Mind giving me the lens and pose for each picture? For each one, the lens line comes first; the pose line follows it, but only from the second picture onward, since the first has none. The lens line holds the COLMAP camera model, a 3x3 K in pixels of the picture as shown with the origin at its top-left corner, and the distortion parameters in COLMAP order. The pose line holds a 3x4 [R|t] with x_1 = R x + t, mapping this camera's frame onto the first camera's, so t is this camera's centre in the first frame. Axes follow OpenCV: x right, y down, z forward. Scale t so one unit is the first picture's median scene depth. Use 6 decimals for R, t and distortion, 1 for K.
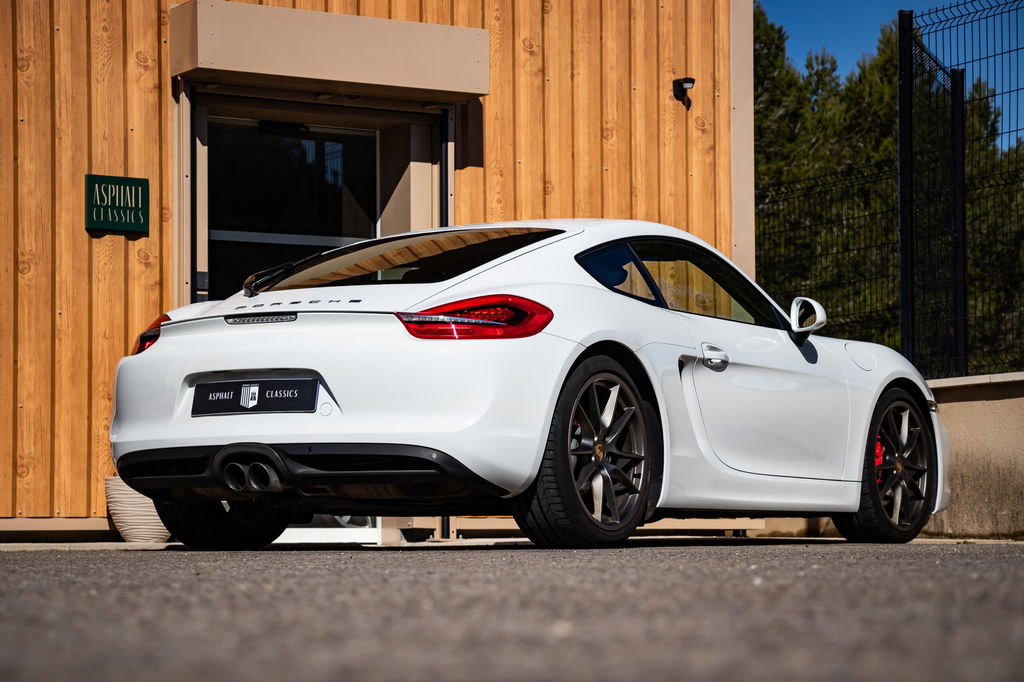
lens RADIAL K [[2906.1, 0, 503.2], [0, 2906.1, 343.0], [0, 0, 1]] dist [0.681728, 0.000000]
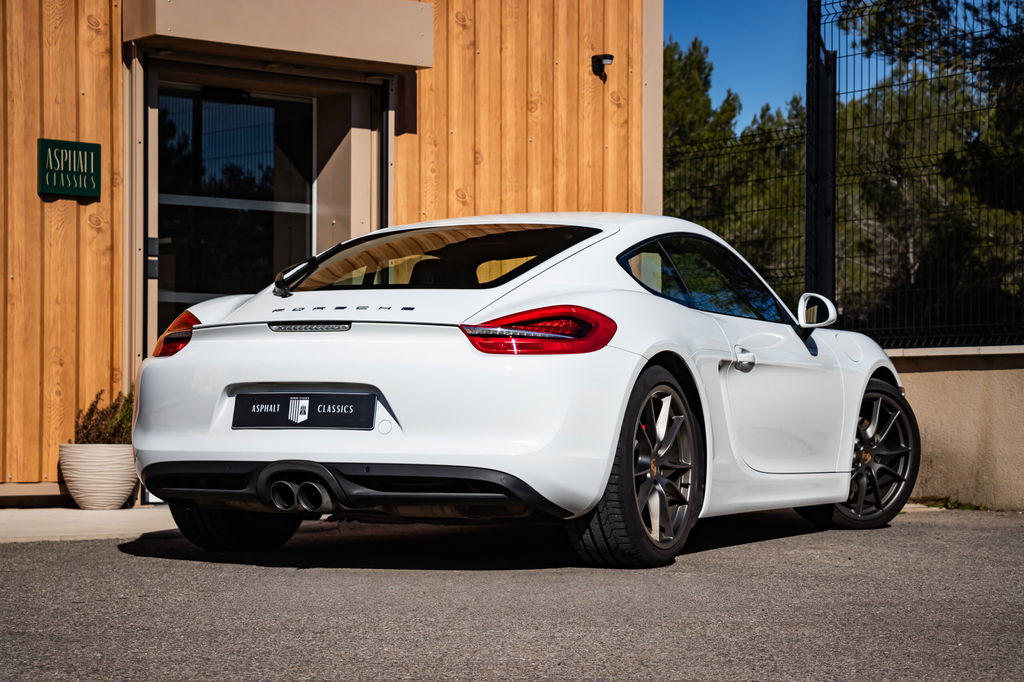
lens RADIAL K [[2375.2, 0, 516.9], [0, 2375.2, 350.4], [0, 0, 1]] dist [0.580570, 0.000000]
pose [[0.993451, 0.011715, 0.113656, -0.073895], [-0.017067, 0.998785, 0.046227, -0.026585], [-0.112976, -0.047864, 0.992444, 0.163170]]
